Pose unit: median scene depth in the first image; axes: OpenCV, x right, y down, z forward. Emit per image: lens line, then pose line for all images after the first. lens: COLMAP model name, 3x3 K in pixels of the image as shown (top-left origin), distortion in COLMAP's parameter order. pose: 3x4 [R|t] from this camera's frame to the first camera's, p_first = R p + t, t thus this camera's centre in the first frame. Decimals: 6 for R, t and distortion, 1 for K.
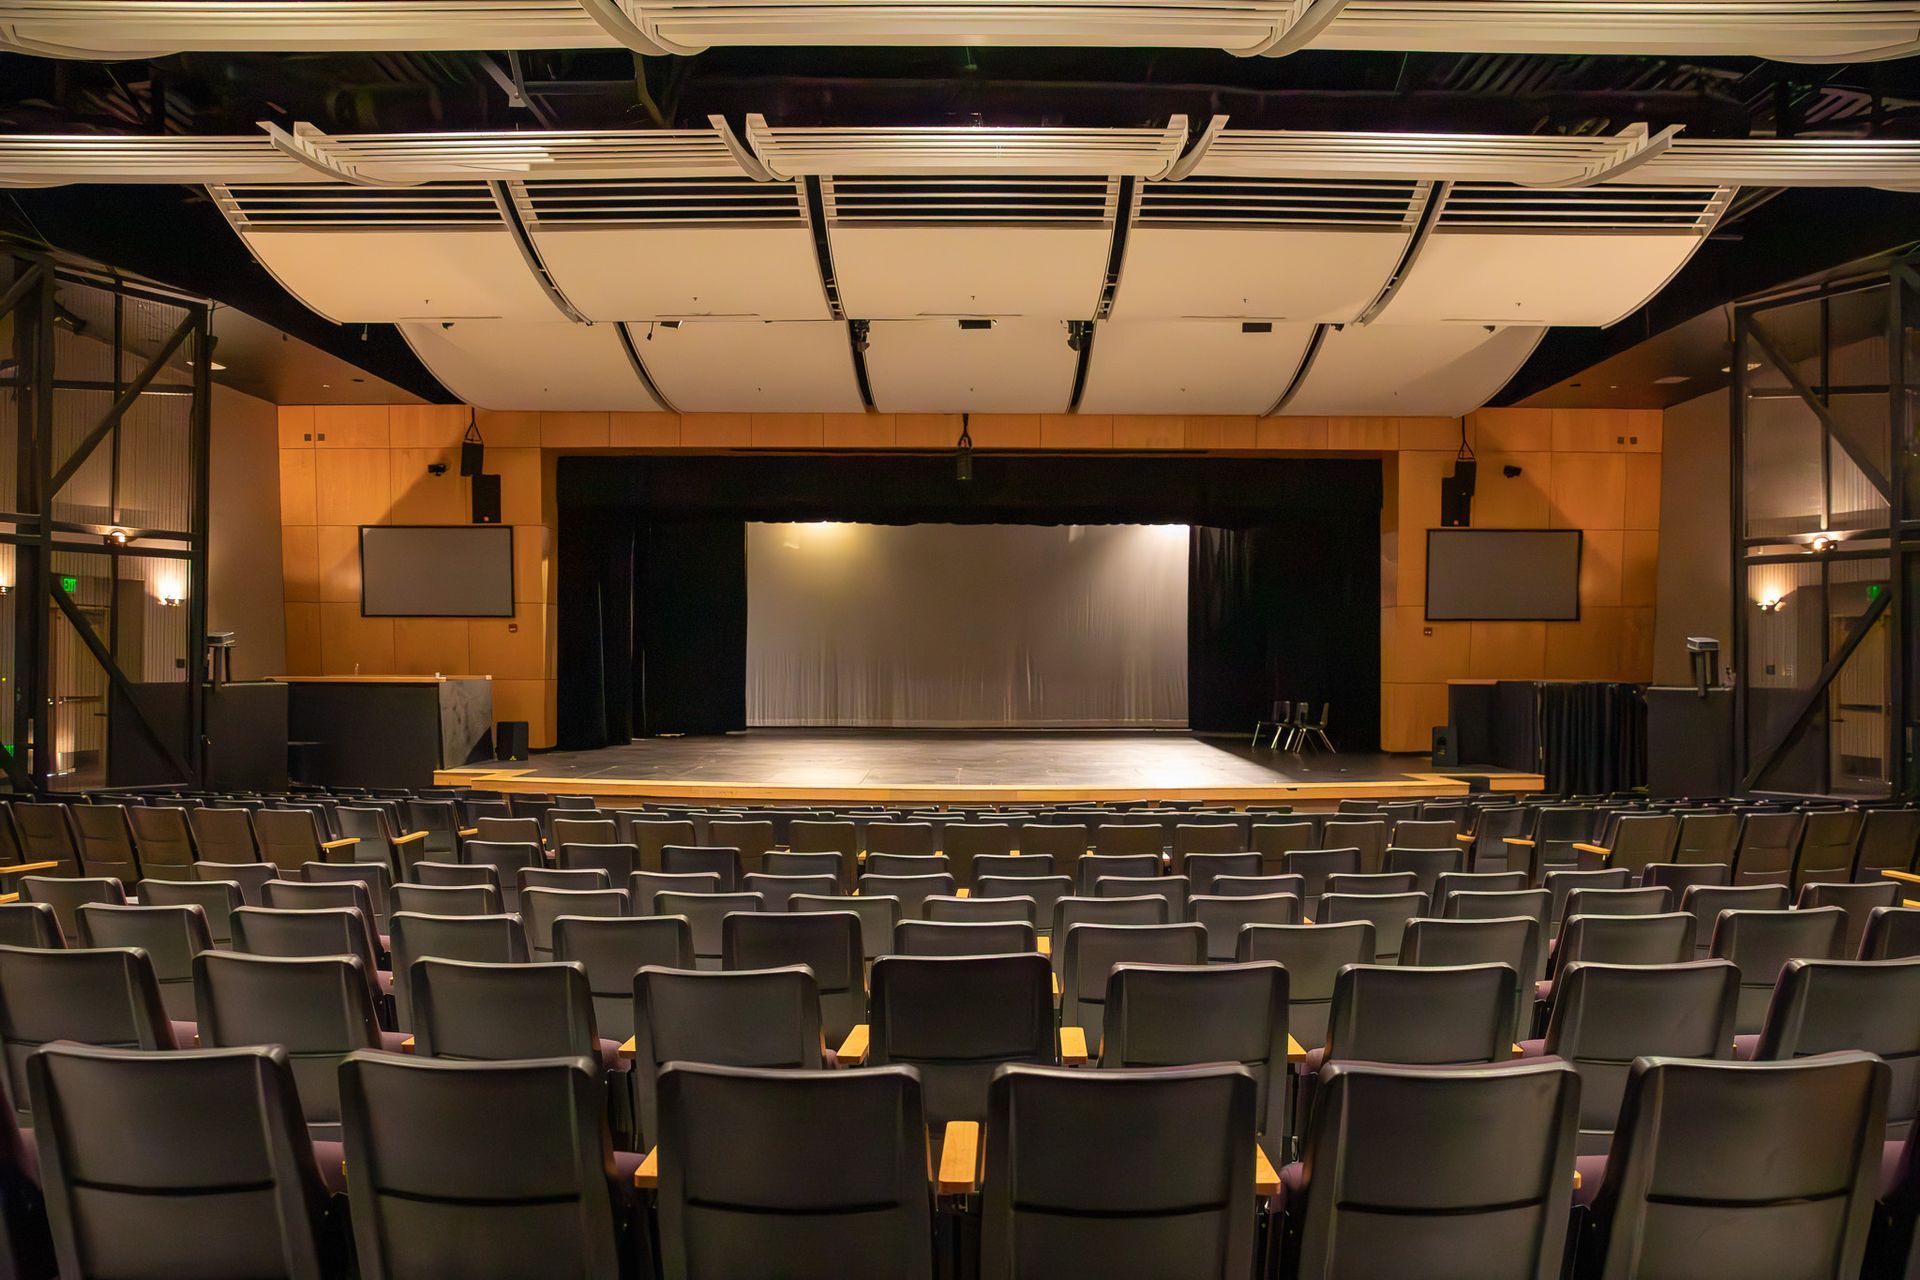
lens RADIAL K [[1309.8, 0, 954.7], [0, 1309.8, 647.9], [0, 0, 1]] dist [-0.115906, 0.114507]
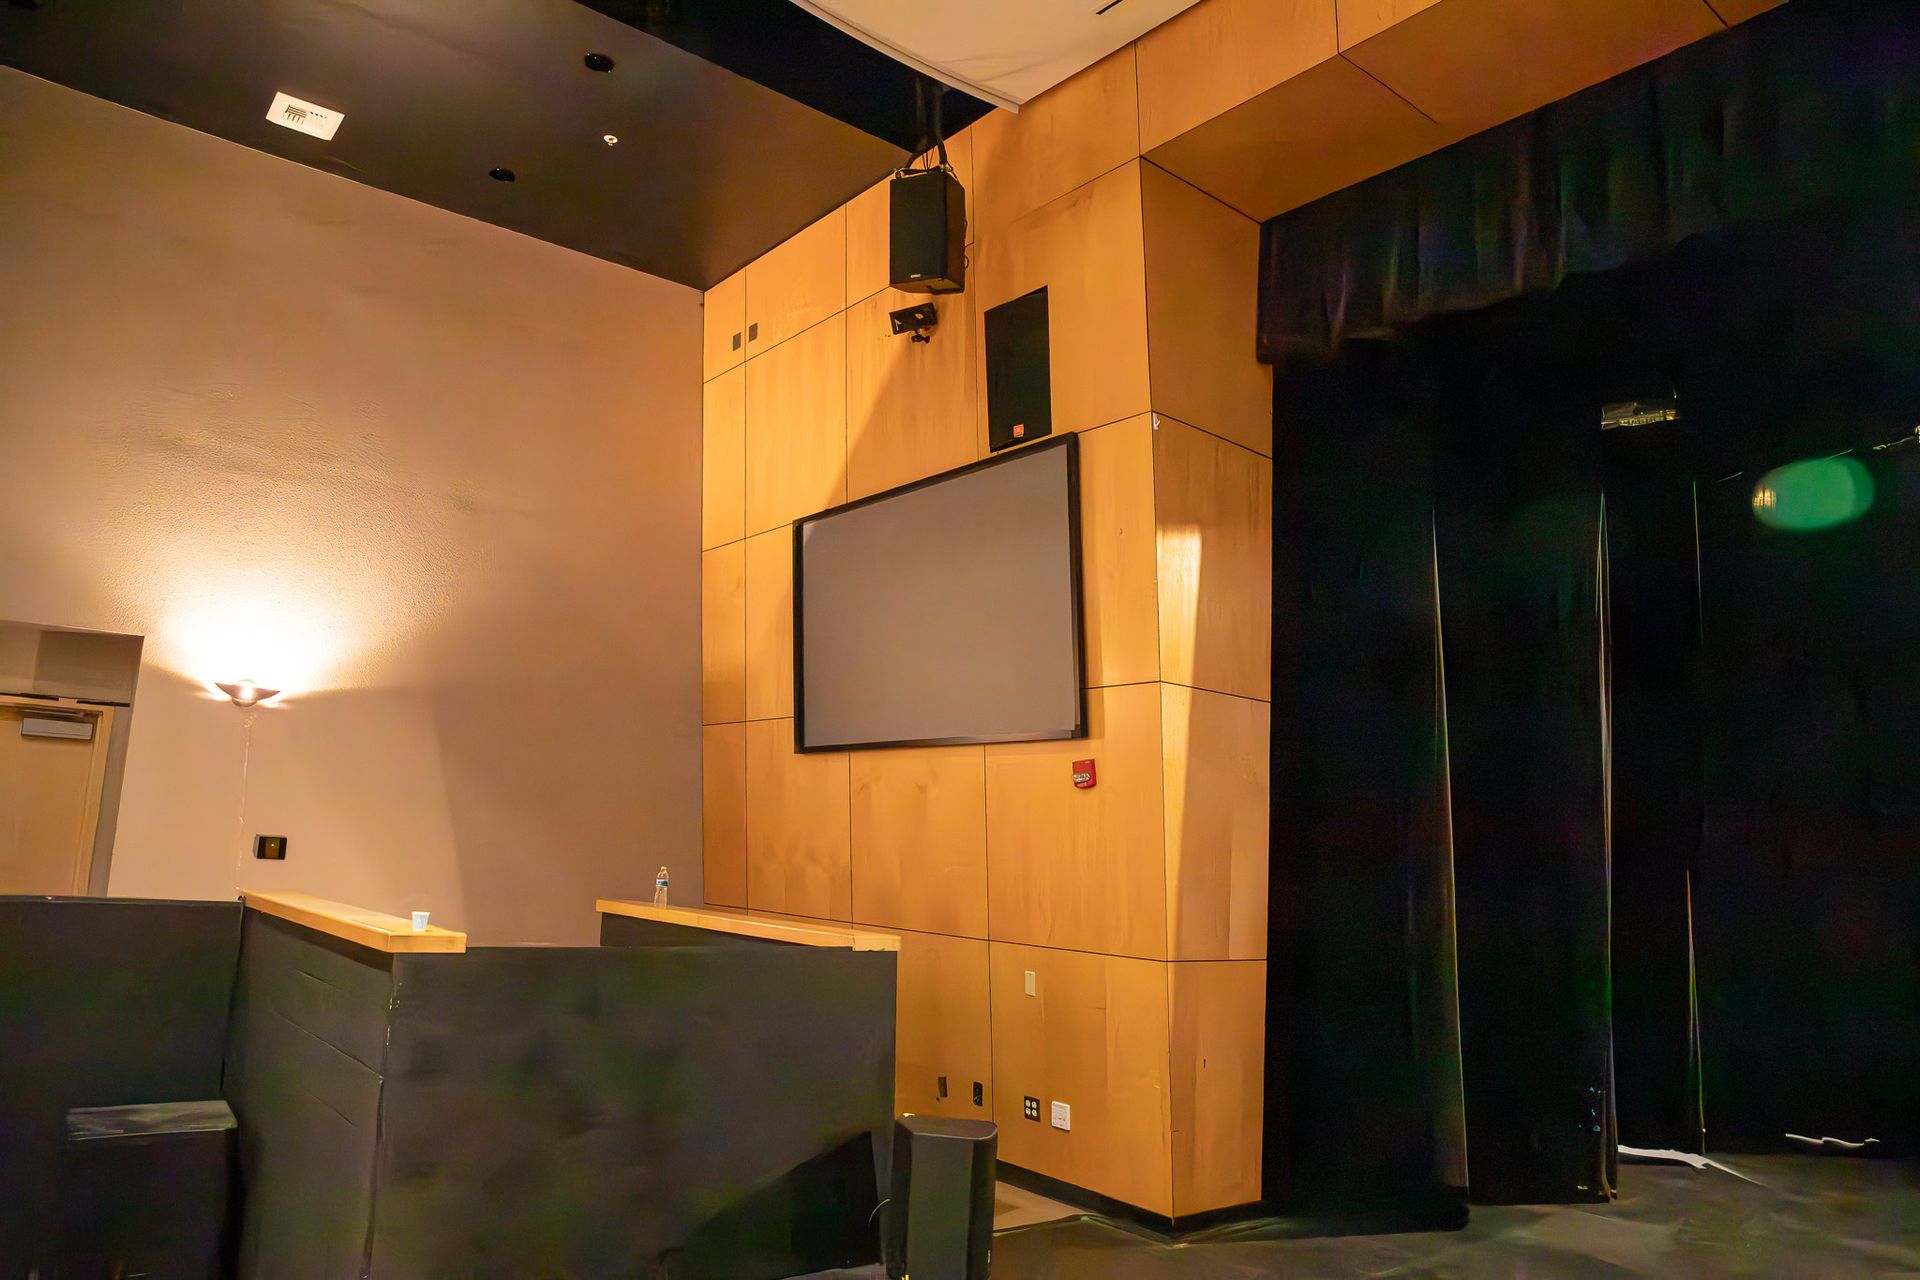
lens RADIAL K [[1309.8, 0, 954.7], [0, 1309.8, 647.9], [0, 0, 1]] dist [-0.115906, 0.114507]
pose [[0.632729, -0.095804, -0.768424, -0.130526], [-0.039442, 0.987042, -0.155538, 0.003733], [0.773368, 0.128722, 0.620751, 0.797220]]
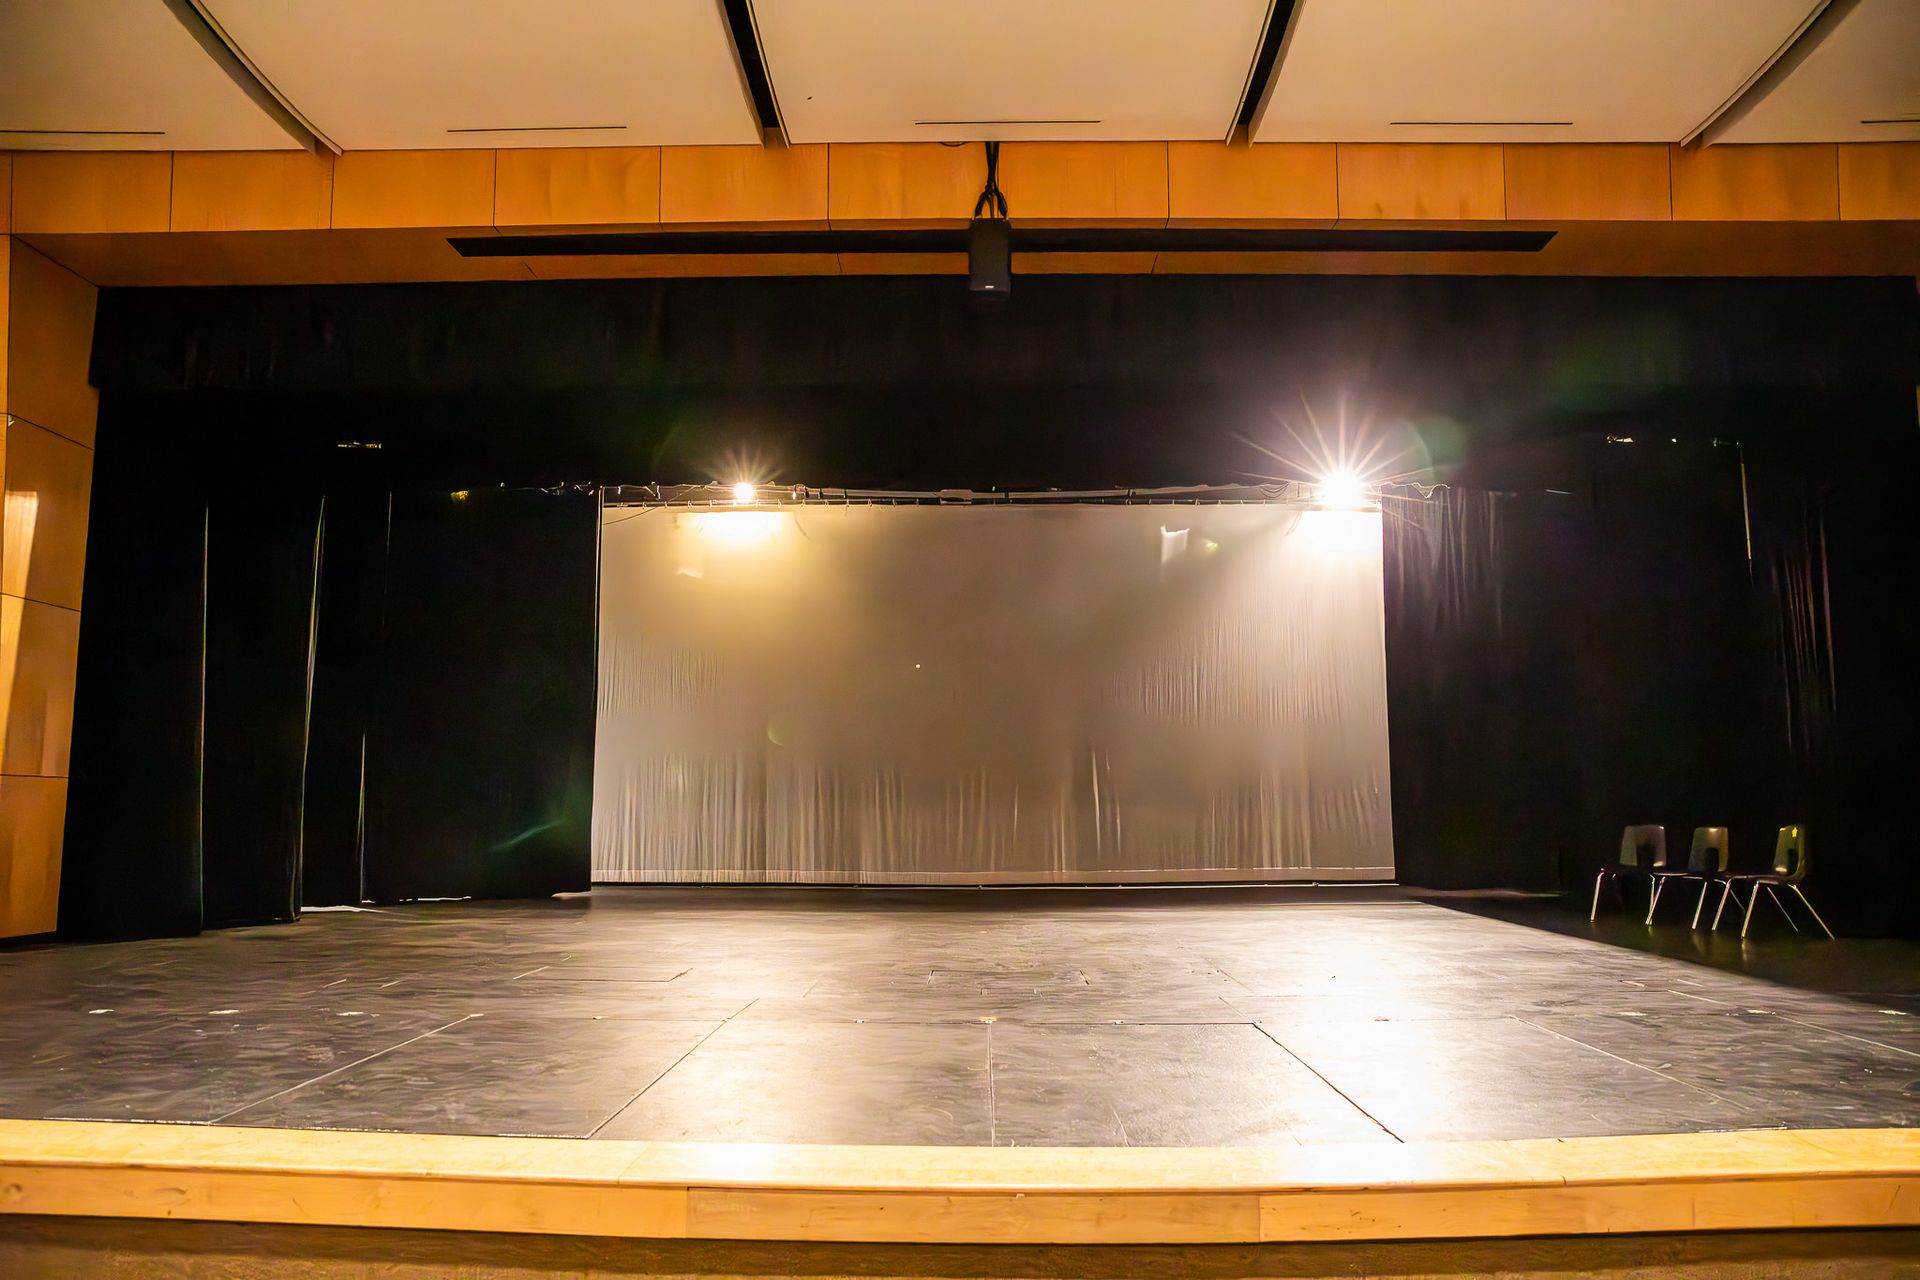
lens RADIAL K [[1309.8, 0, 954.7], [0, 1309.8, 647.9], [0, 0, 1]] dist [-0.115906, 0.114507]
pose [[0.999964, -0.006682, -0.005272, -0.002982], [0.006038, 0.993466, -0.113968, 0.032957], [0.005999, 0.113932, 0.993470, 0.593994]]
